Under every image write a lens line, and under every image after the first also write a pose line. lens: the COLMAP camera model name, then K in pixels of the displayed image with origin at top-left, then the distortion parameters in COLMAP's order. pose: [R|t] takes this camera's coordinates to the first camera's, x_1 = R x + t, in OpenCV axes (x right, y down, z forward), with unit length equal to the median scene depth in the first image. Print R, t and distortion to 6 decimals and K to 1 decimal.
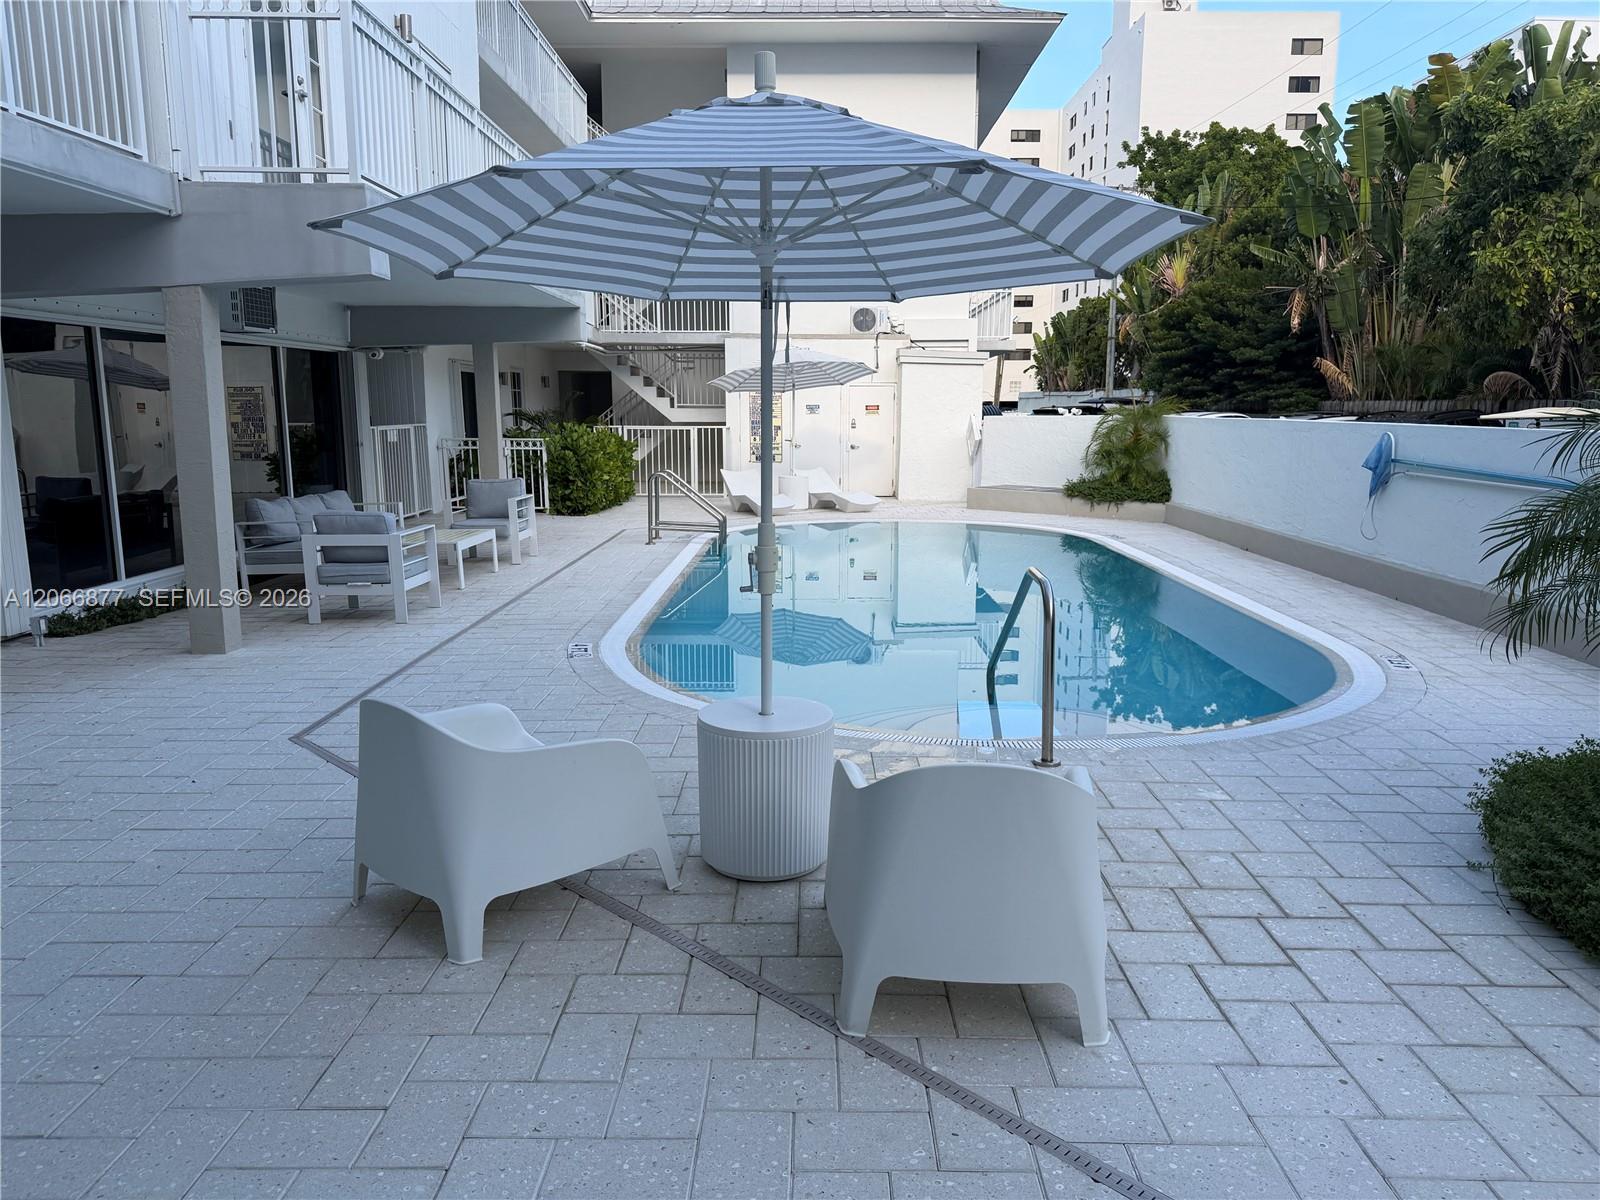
lens RADIAL K [[1117.3, 0, 803.8], [0, 1117.3, 601.4], [0, 0, 1]] dist [0.000488, -0.000681]
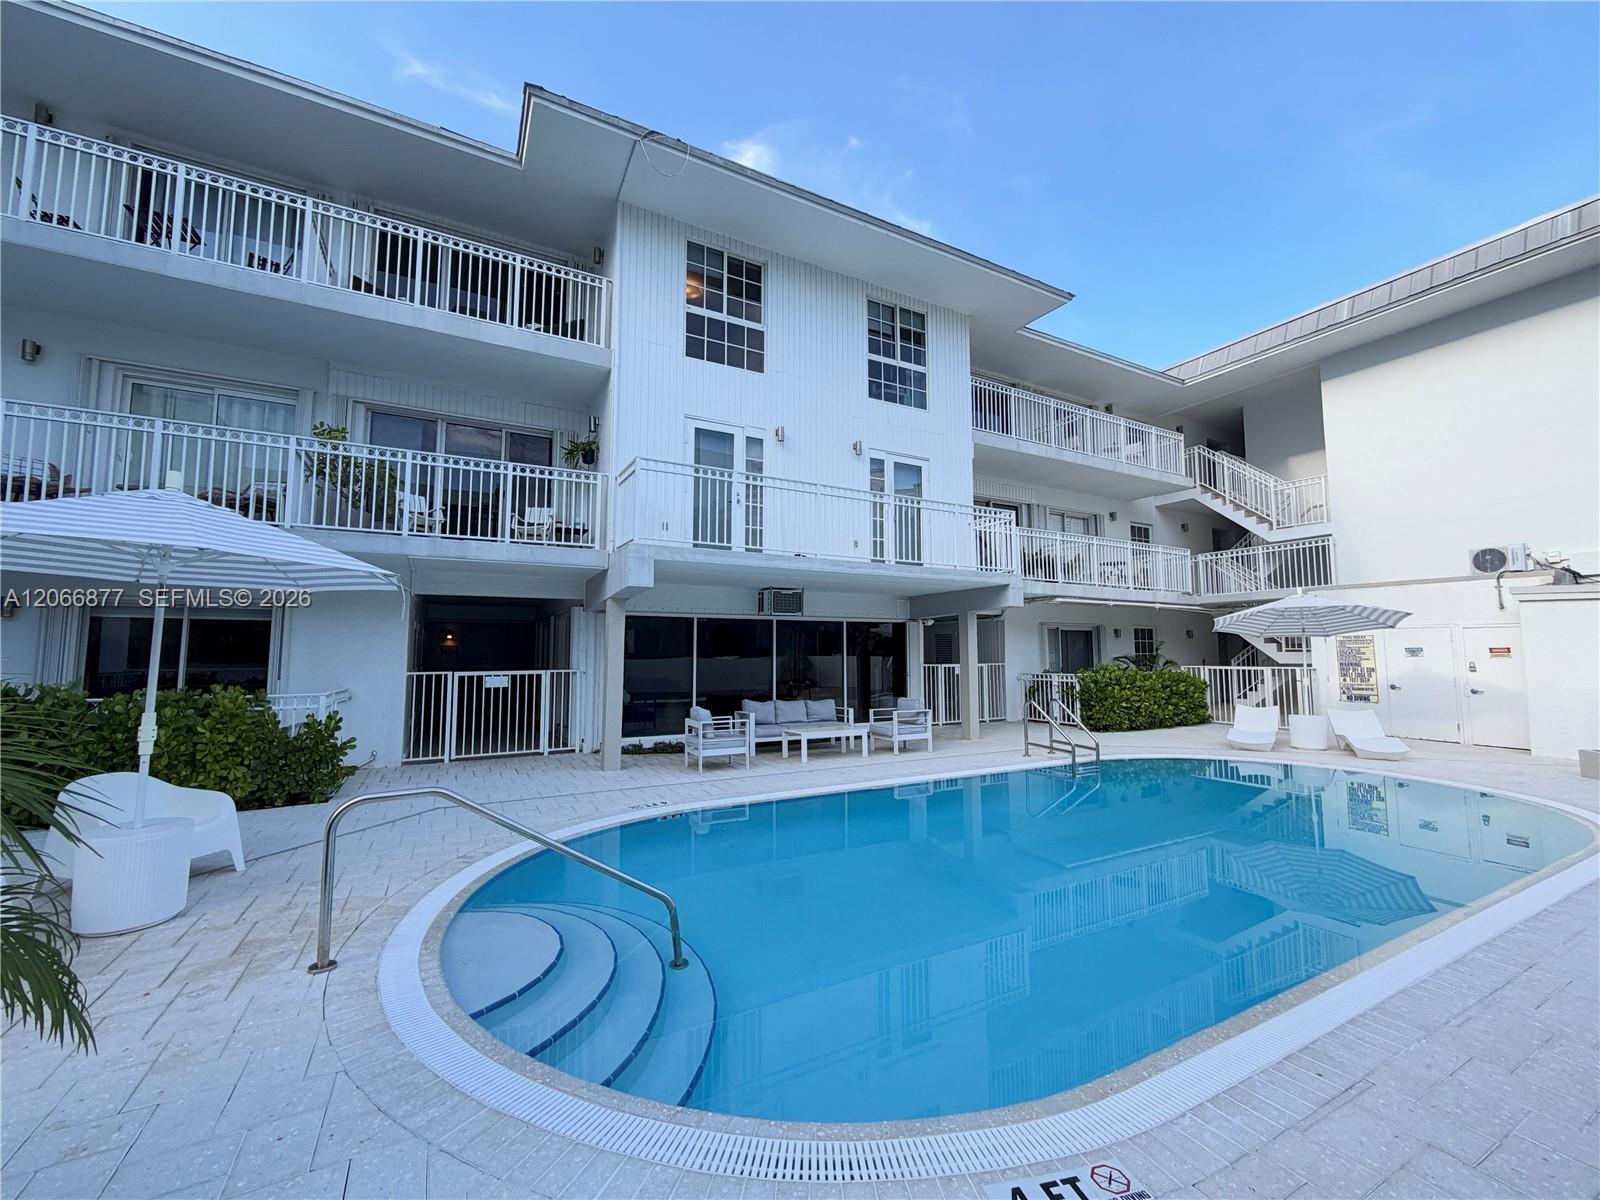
lens RADIAL K [[633.0, 0, 811.1], [0, 633.0, 605.7], [0, 0, 1]] dist [0.015864, 0.000142]
pose [[0.477599, -0.074409, -0.875421, 0.288498], [-0.143289, 0.976469, -0.161172, -0.047912], [0.866815, 0.202414, 0.455699, 0.295107]]
